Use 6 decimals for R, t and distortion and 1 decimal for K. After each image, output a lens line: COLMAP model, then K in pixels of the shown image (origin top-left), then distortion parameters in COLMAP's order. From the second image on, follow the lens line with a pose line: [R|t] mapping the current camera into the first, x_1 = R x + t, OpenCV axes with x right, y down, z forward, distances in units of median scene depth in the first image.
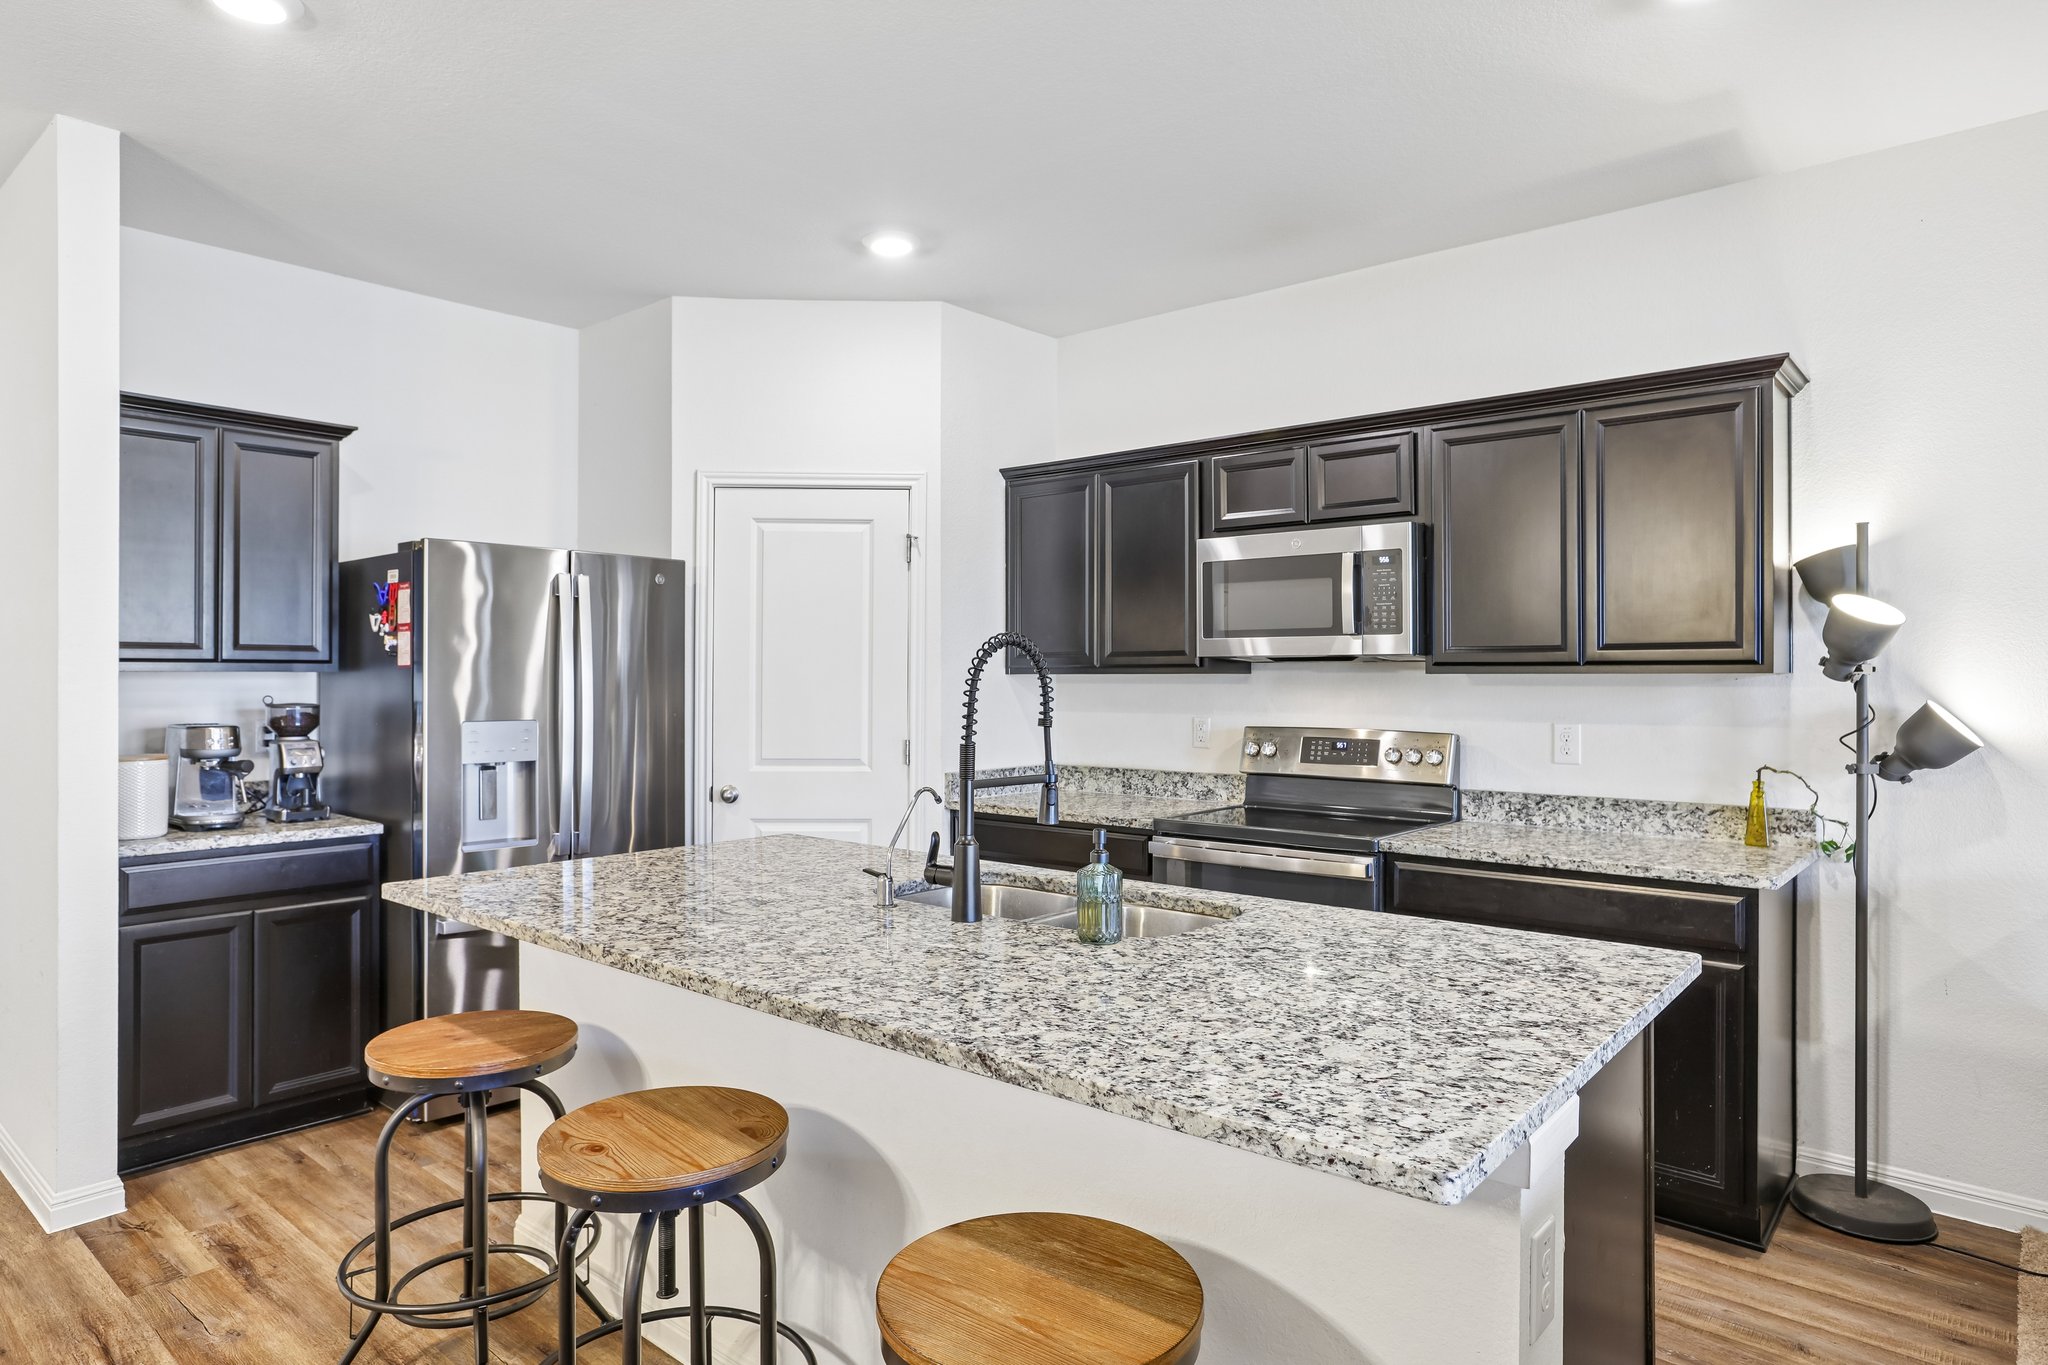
lens RADIAL K [[1209.2, 0, 1013.3], [0, 1209.2, 667.1], [0, 0, 1]] dist [-0.038603, 0.008598]
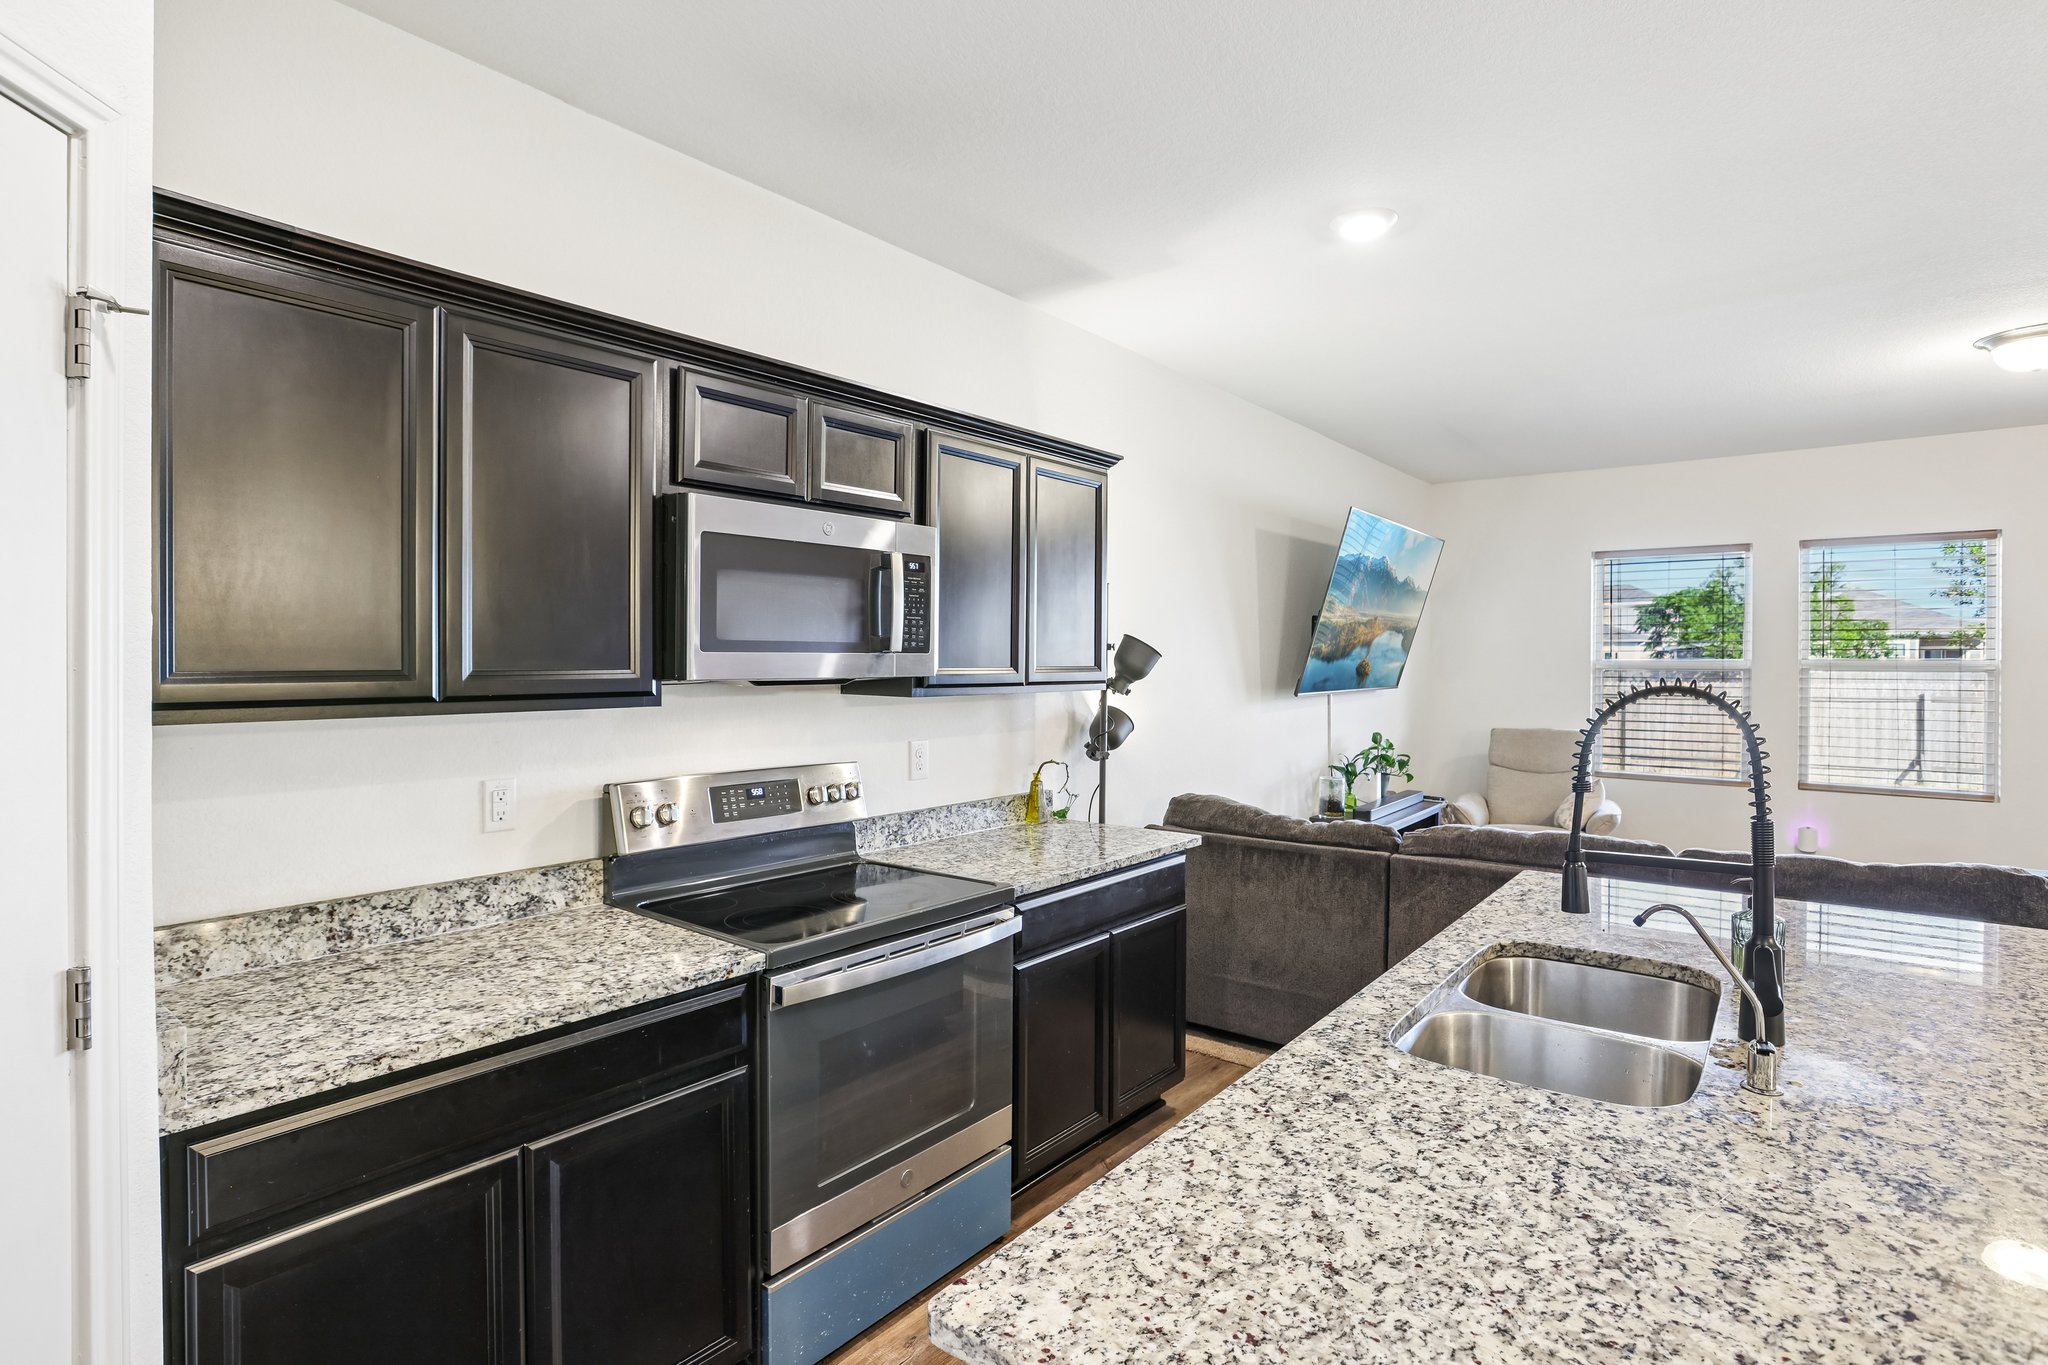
lens RADIAL K [[1016.2, 0, 1040.4], [0, 1016.2, 672.6], [0, 0, 1]] dist [-0.029764, 0.005926]
pose [[-0.051232, -0.010794, 0.998628, -0.428787], [-0.010672, 0.999890, 0.010260, -0.022240], [-0.998630, -0.010132, -0.051341, 0.950355]]
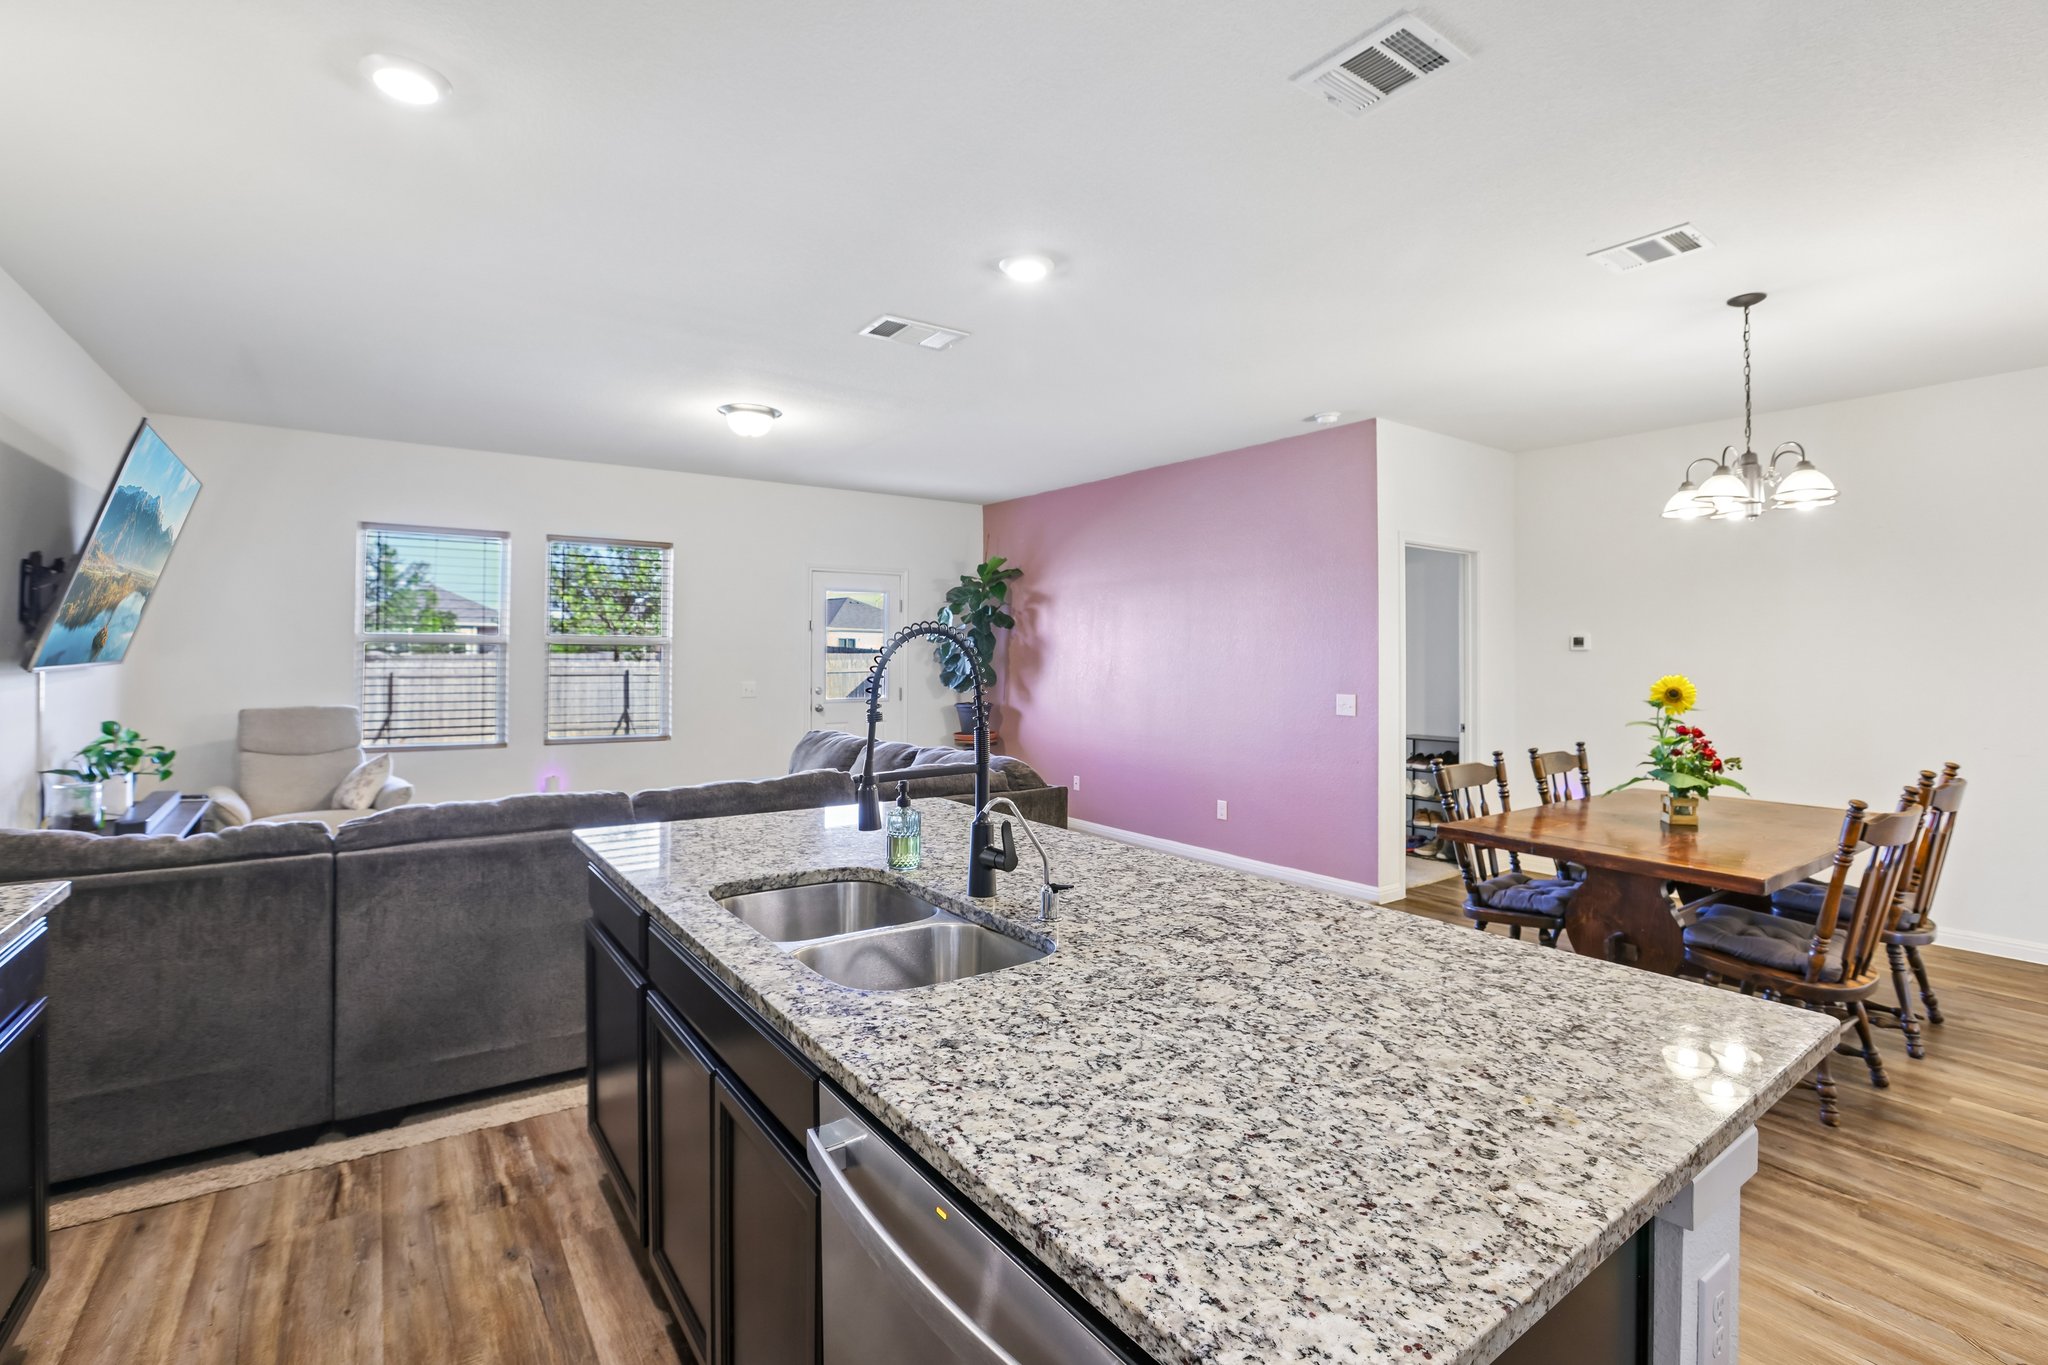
lens RADIAL K [[917.6, 0, 1028.3], [0, 917.6, 661.6], [0, 0, 1]] dist [-0.043910, 0.002887]
pose [[-0.972572, -0.007335, 0.232487, -0.170295], [-0.007122, 0.999973, 0.001755, 0.001246], [-0.232493, 0.000051, -0.972598, 1.121097]]
